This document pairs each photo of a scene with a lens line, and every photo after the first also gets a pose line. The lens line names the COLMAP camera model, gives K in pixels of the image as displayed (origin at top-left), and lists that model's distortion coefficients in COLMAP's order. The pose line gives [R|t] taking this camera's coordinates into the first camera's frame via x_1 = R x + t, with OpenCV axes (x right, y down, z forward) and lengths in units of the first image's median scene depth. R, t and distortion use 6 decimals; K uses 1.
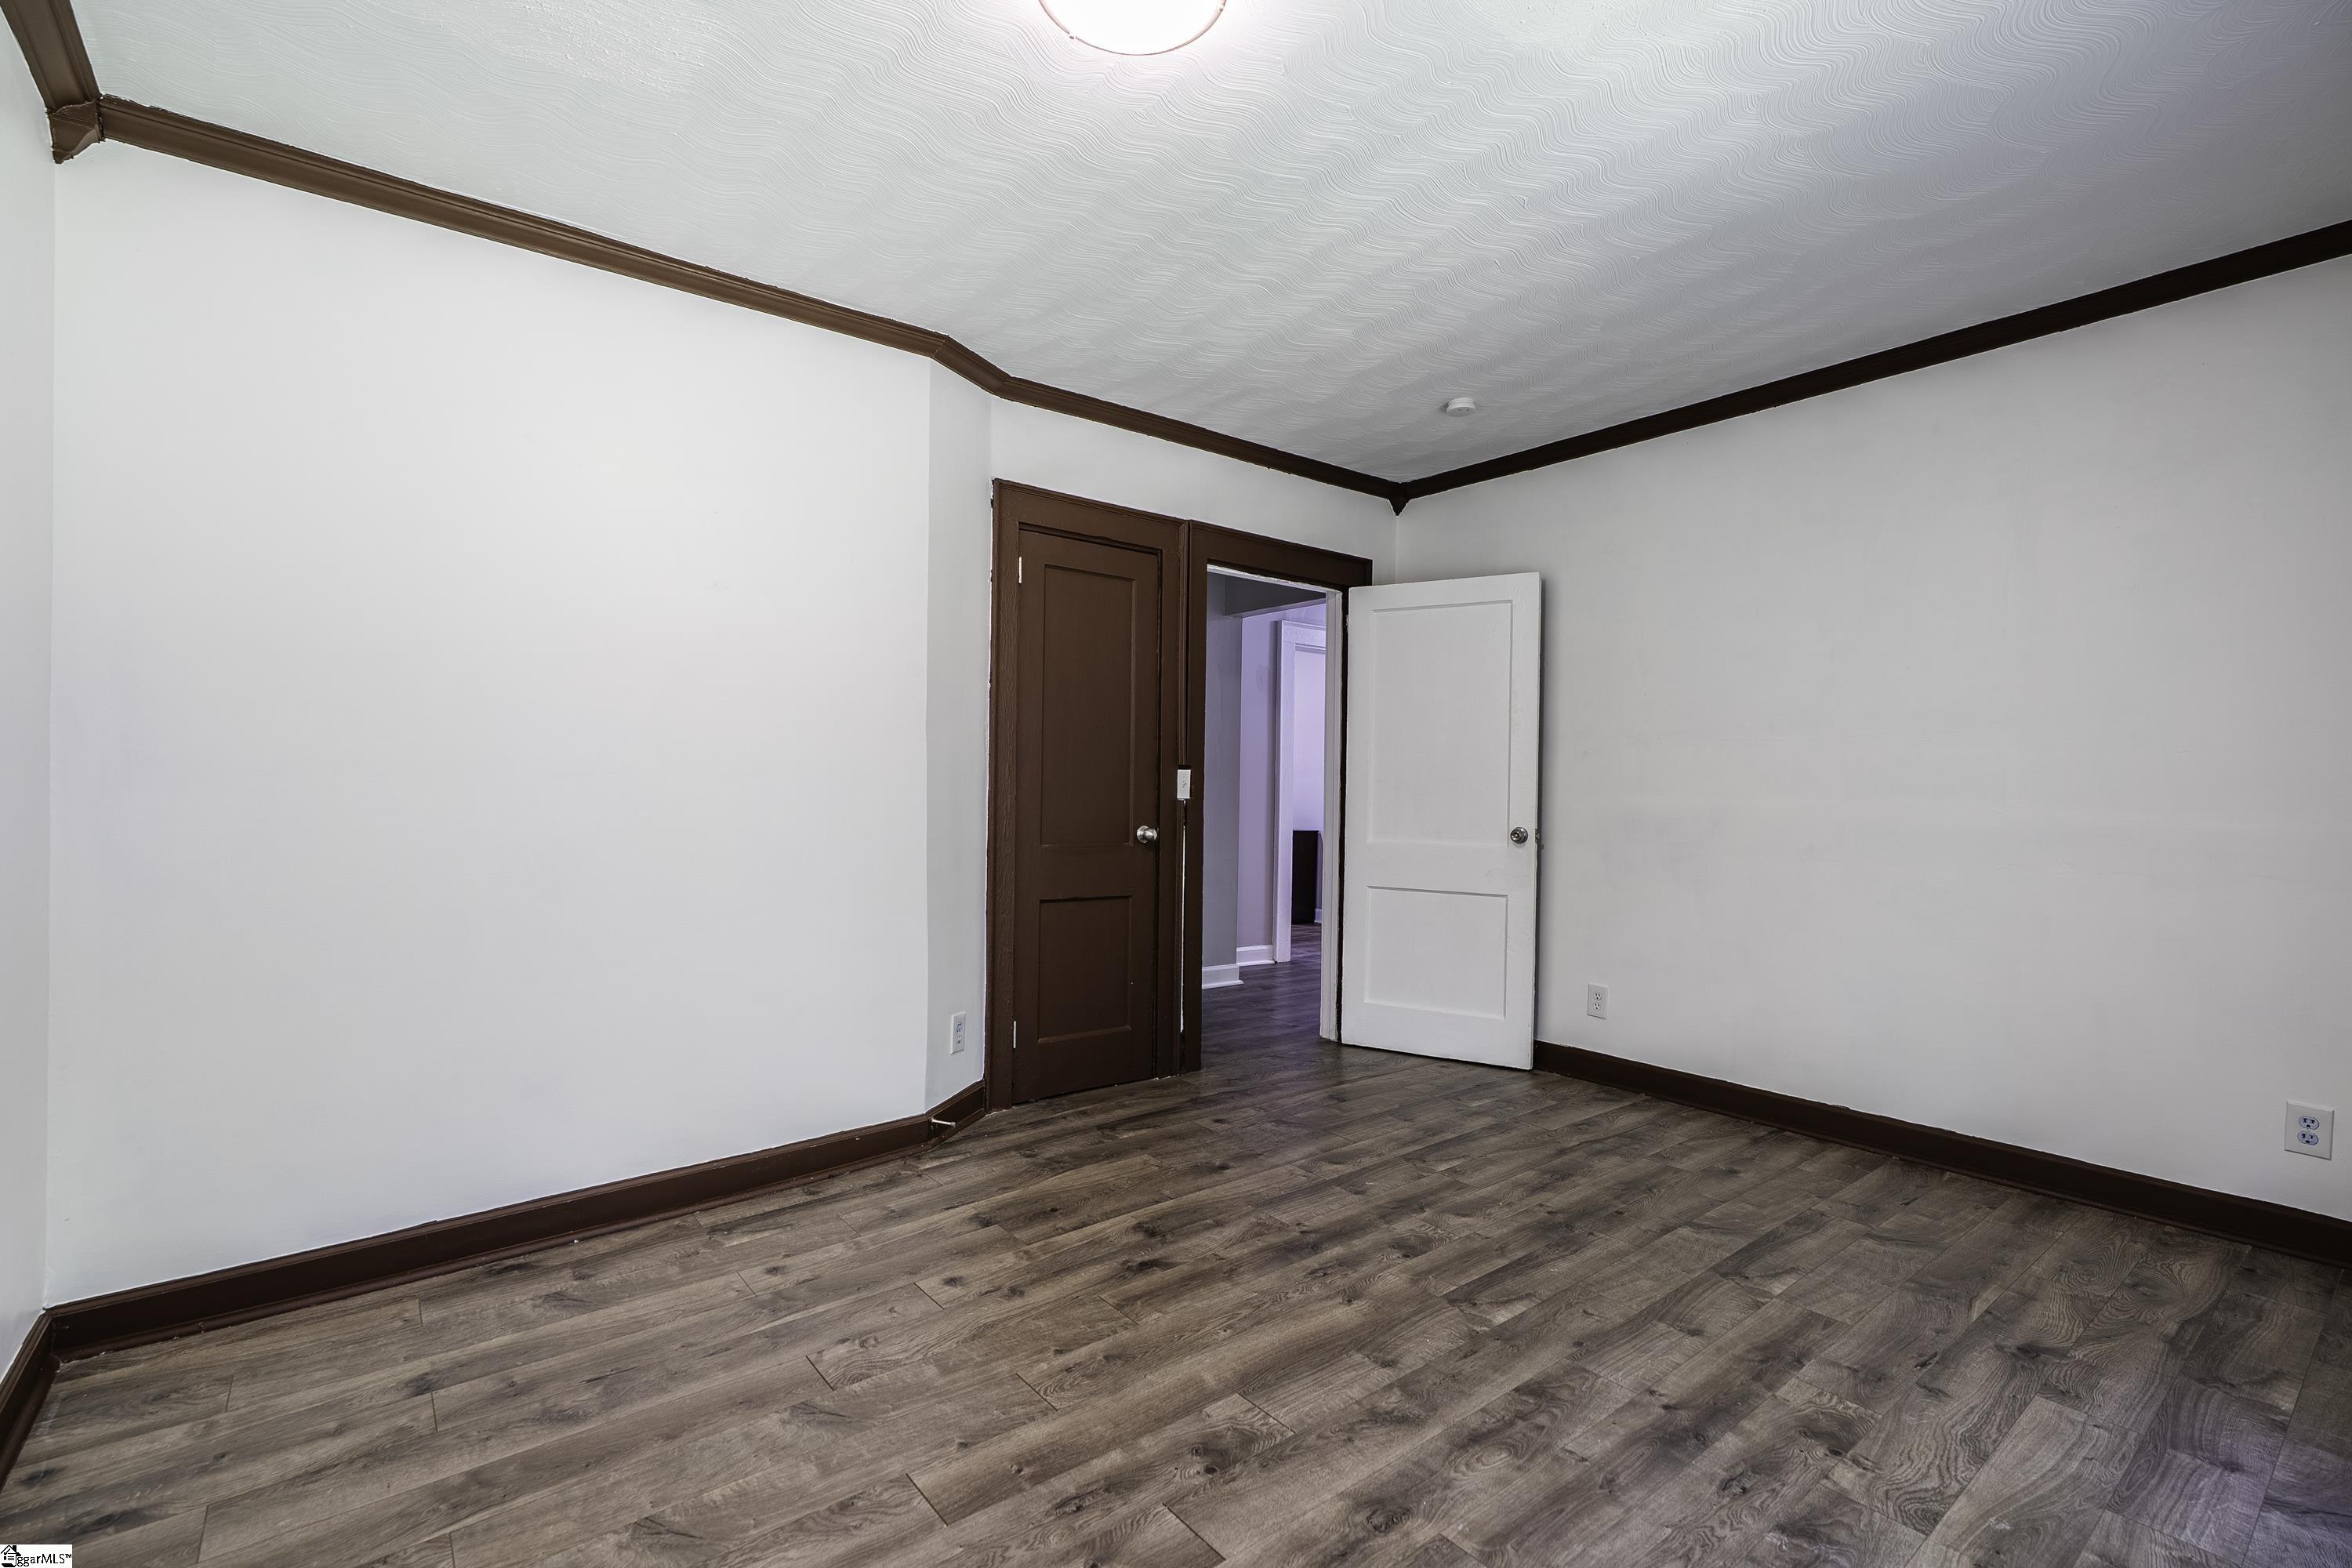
lens RADIAL K [[1049.8, 0, 1179.9], [0, 1049.8, 790.1], [0, 0, 1]] dist [-0.007596, 0.002910]
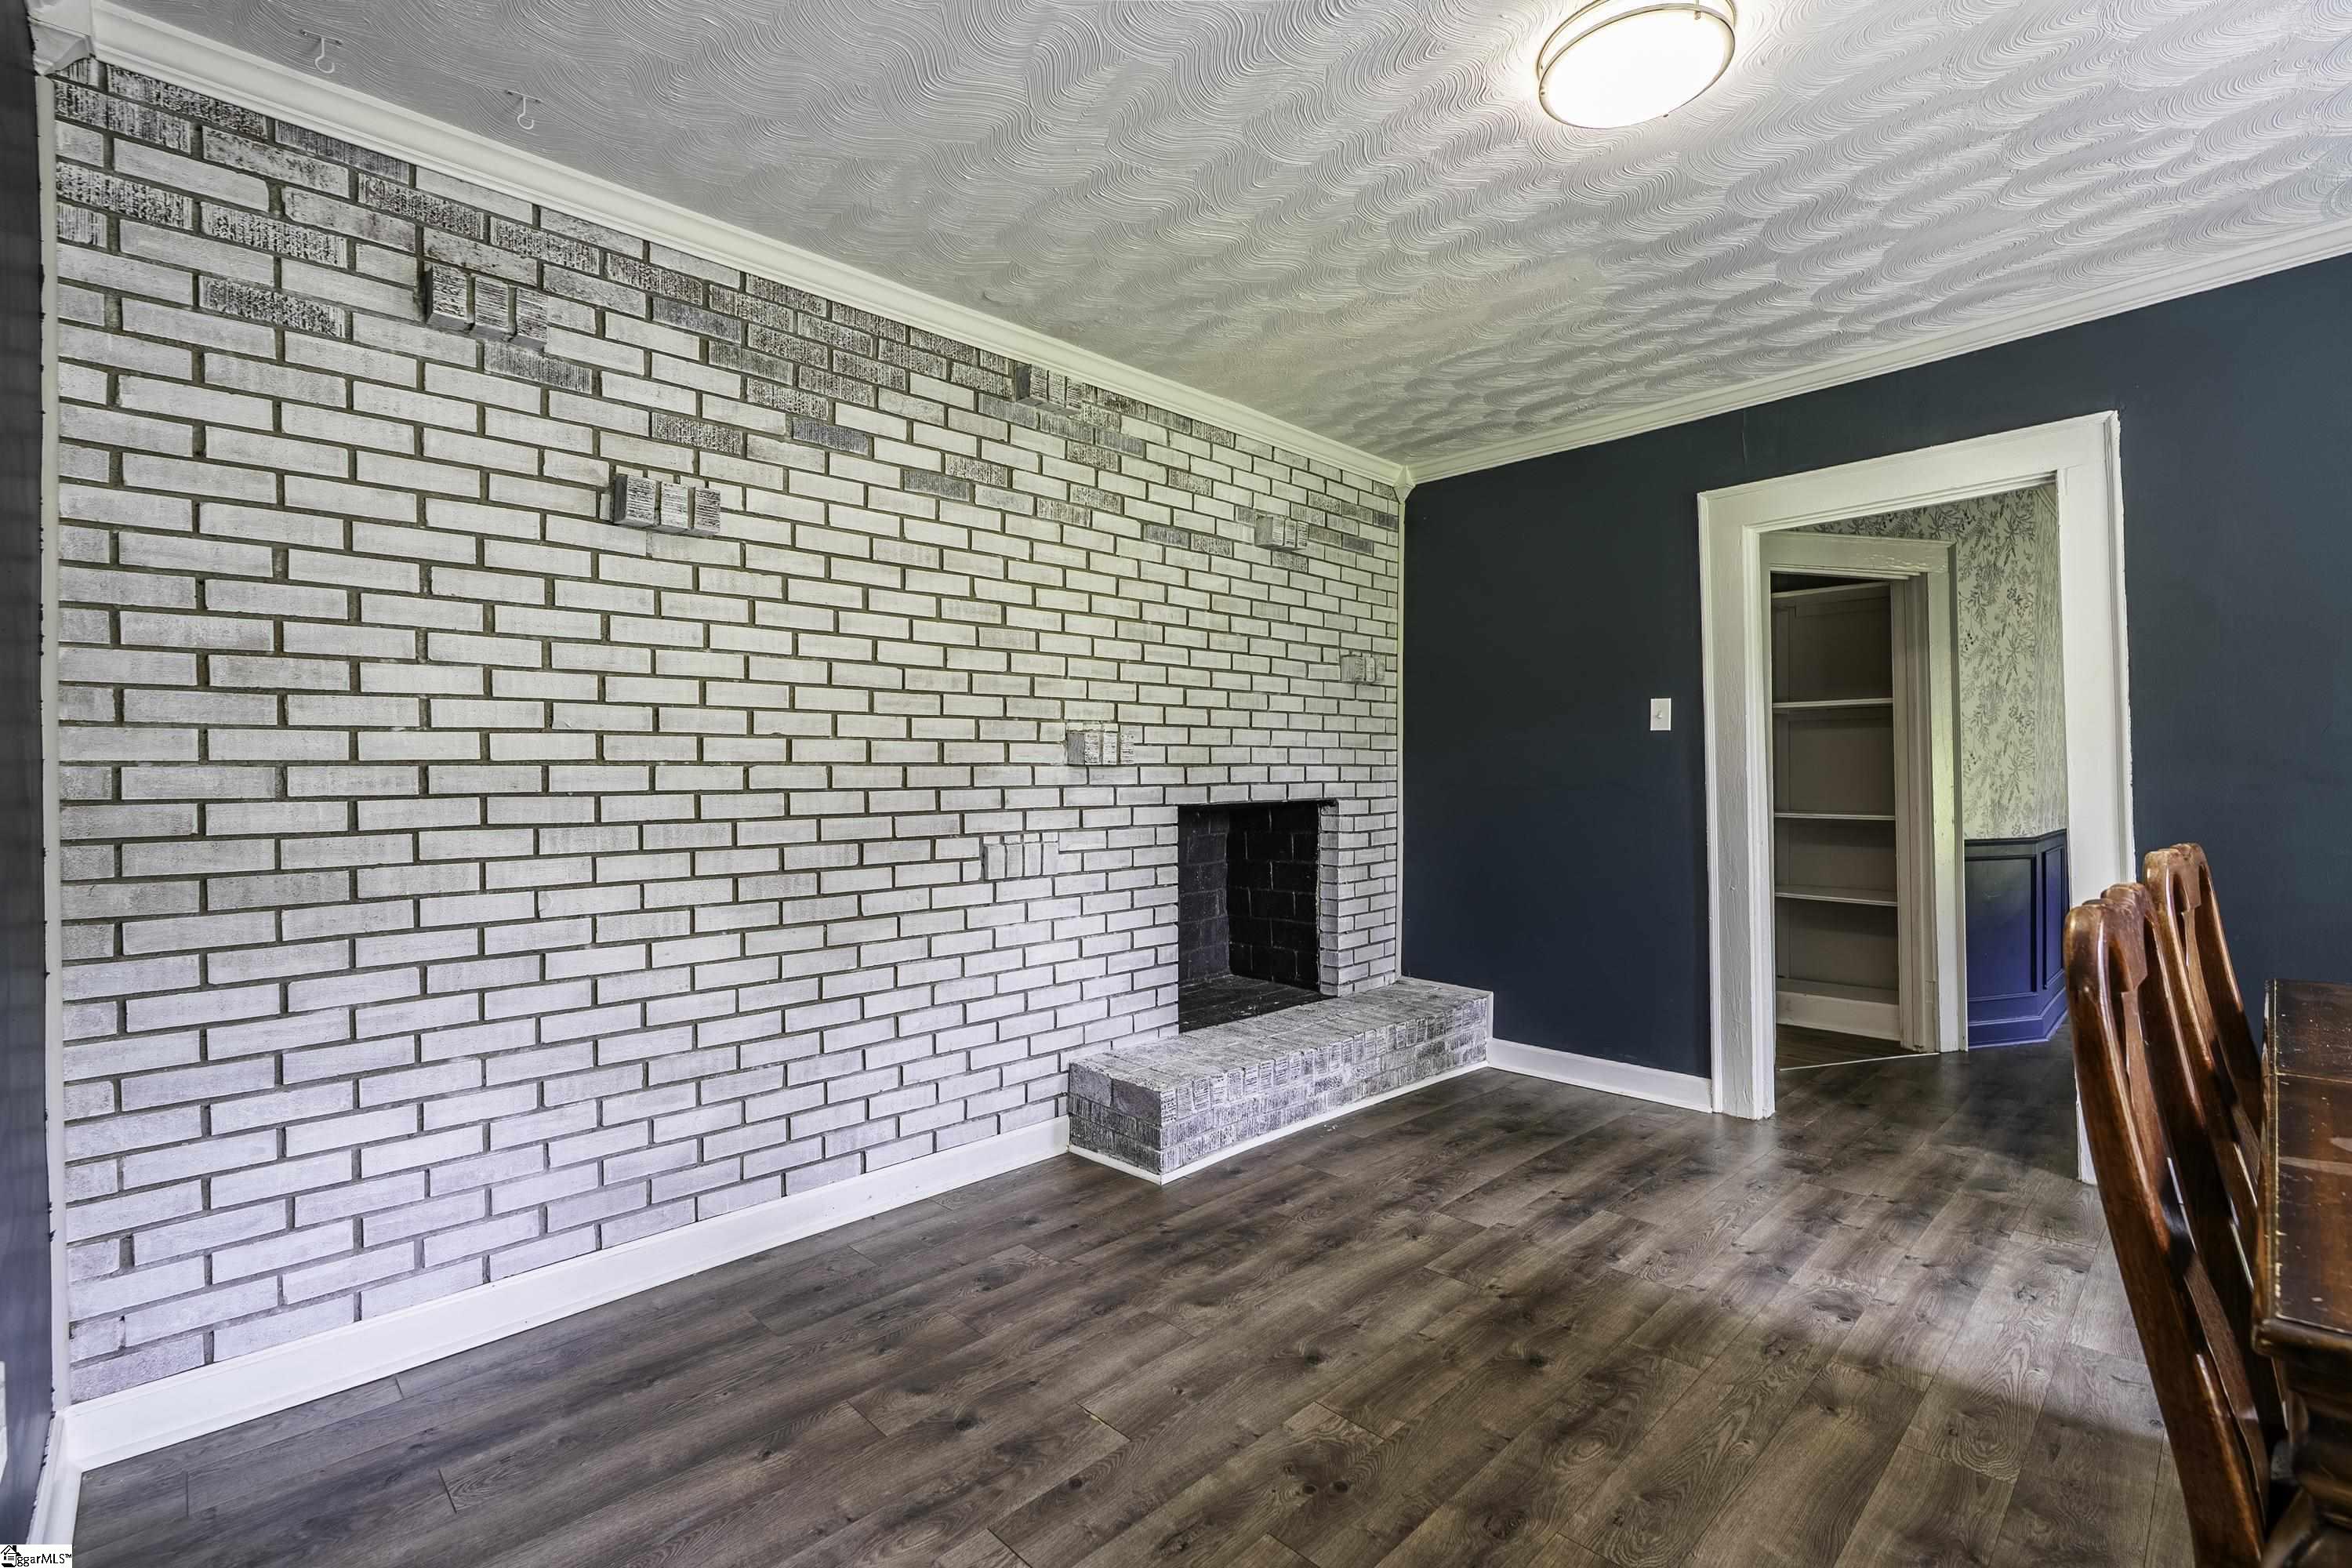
lens RADIAL K [[1049.8, 0, 1180.9], [0, 1049.8, 779.9], [0, 0, 1]] dist [-0.007596, 0.002910]
pose [[0.994916, -0.025388, 0.097459, 0.125681], [0.025230, 0.999678, 0.002853, 0.001533], [-0.097500, -0.000380, 0.995235, -0.262063]]
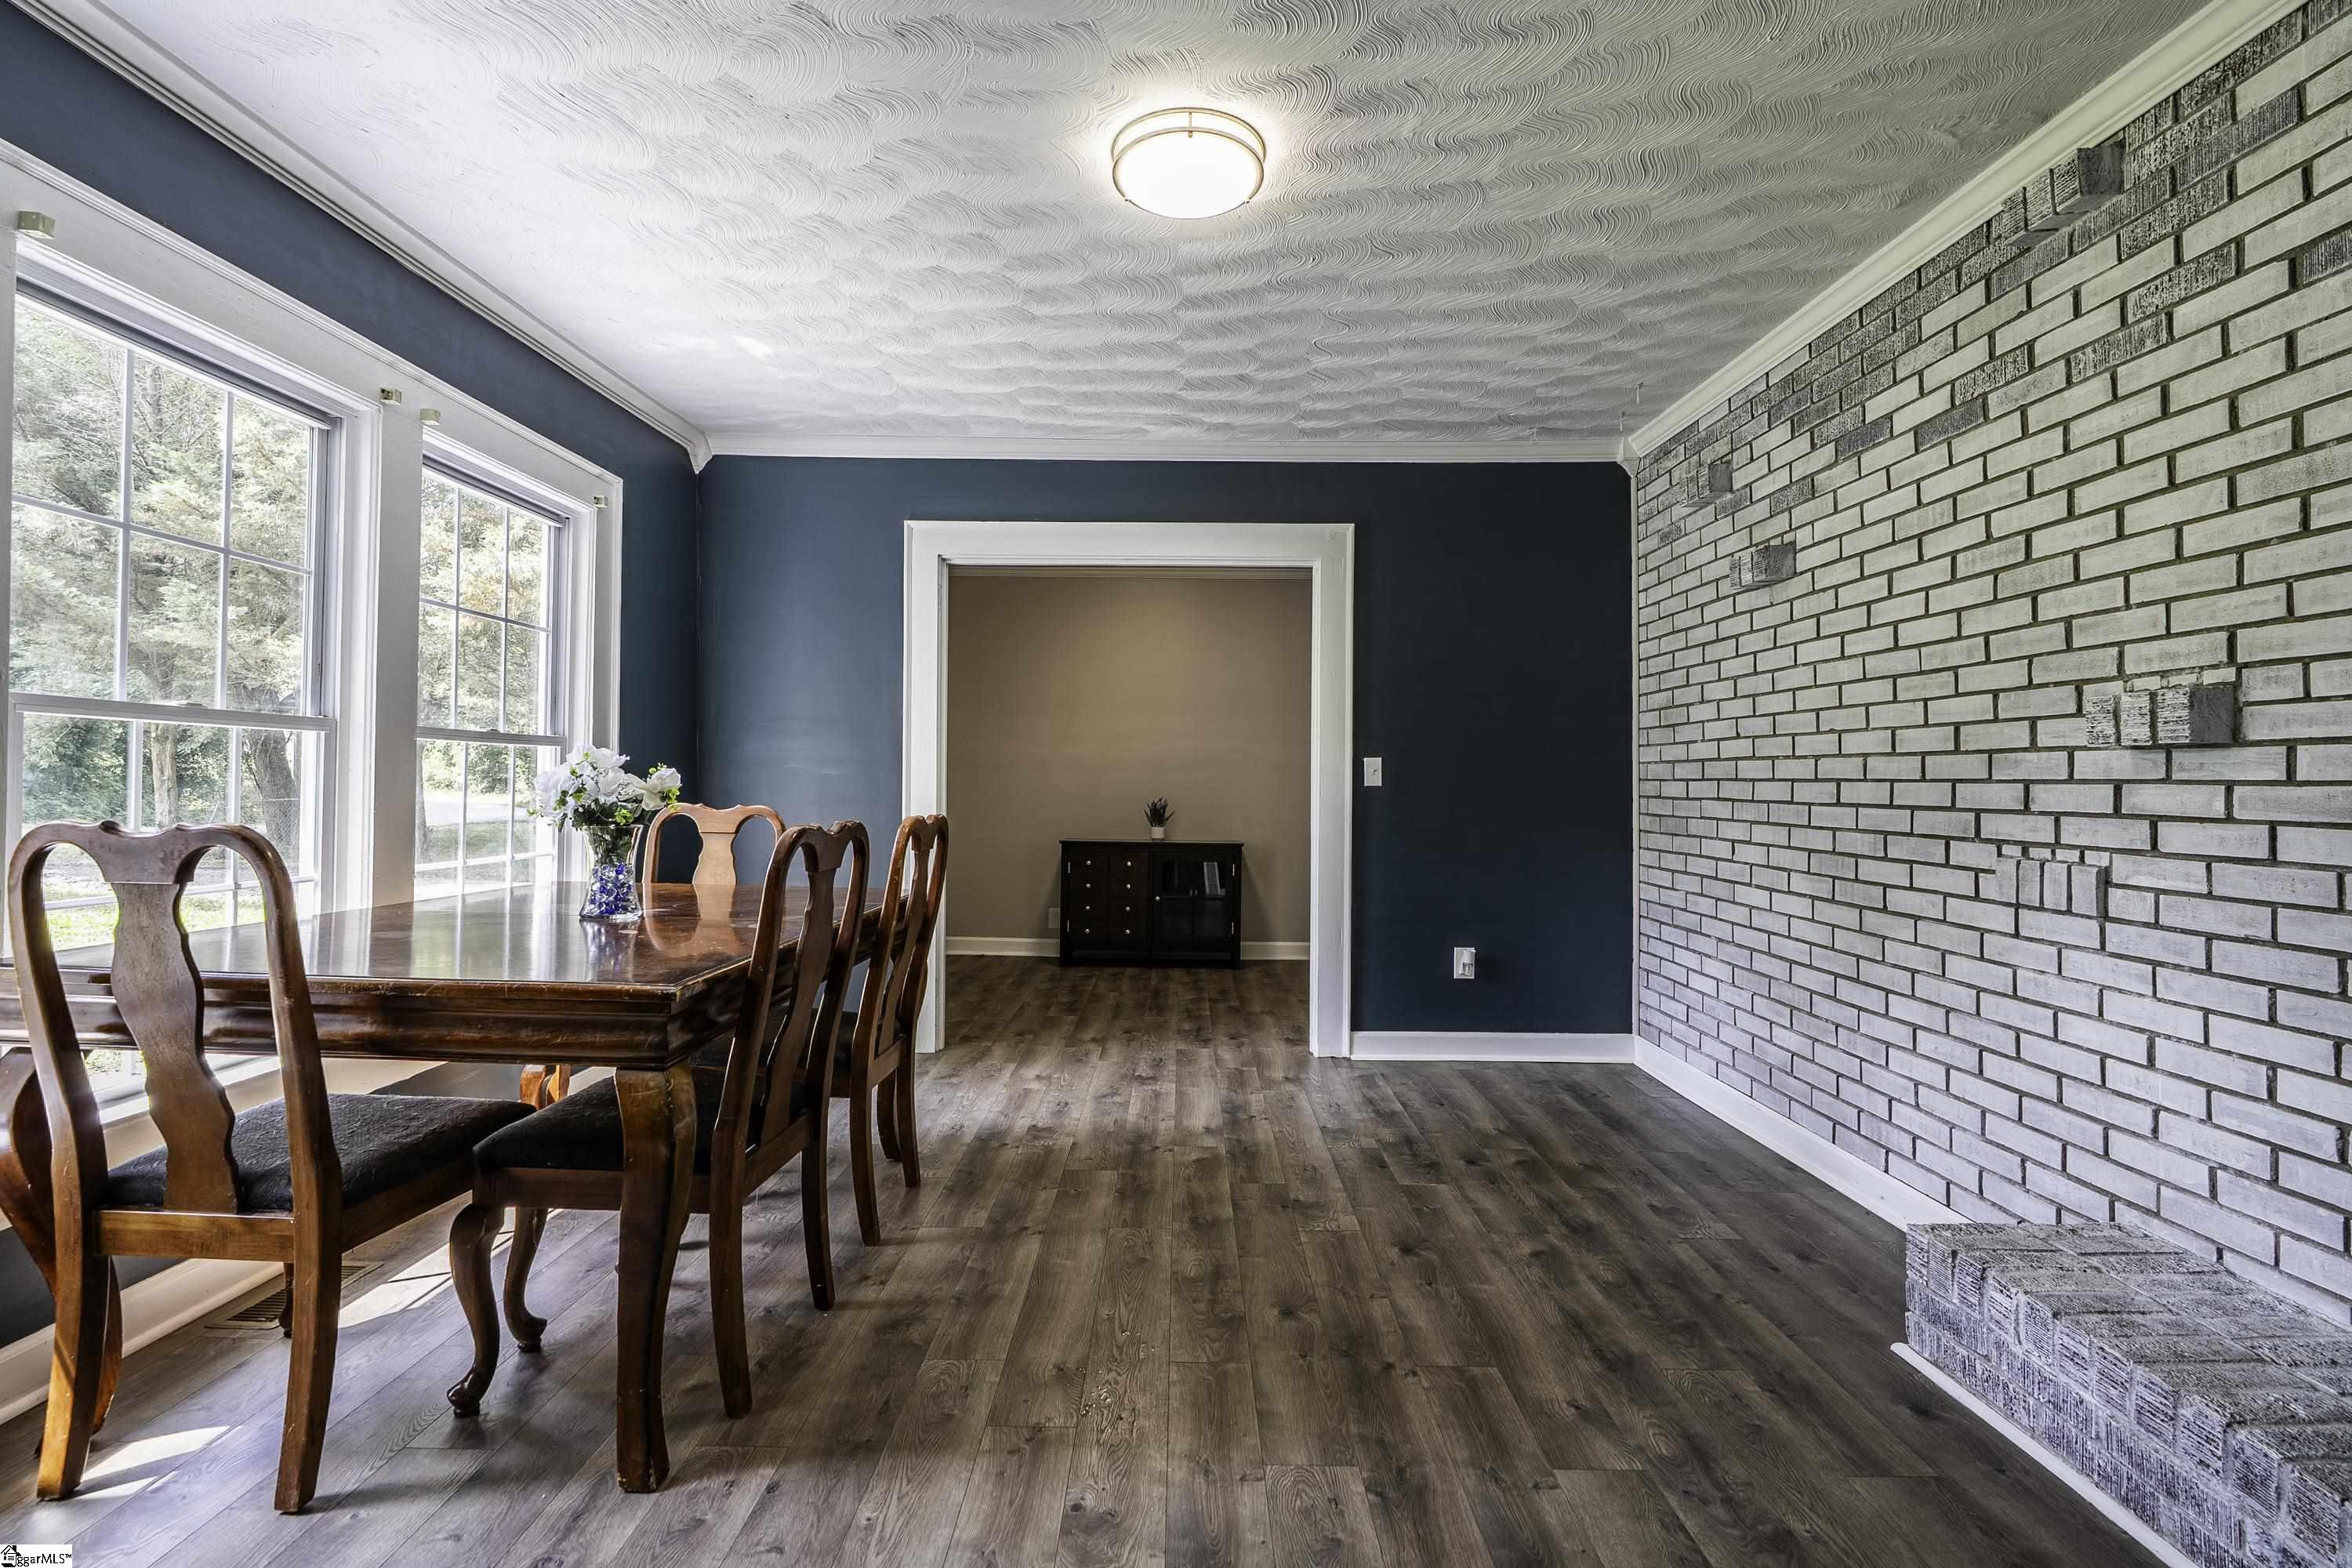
lens RADIAL K [[1049.8, 0, 1183.5], [0, 1049.8, 775.3], [0, 0, 1]] dist [-0.007596, 0.002910]
pose [[-0.620694, -0.019858, -0.783801, 1.275167], [-0.014923, 0.999797, -0.013513, 0.028229], [0.783911, 0.003310, -0.620865, 1.062330]]
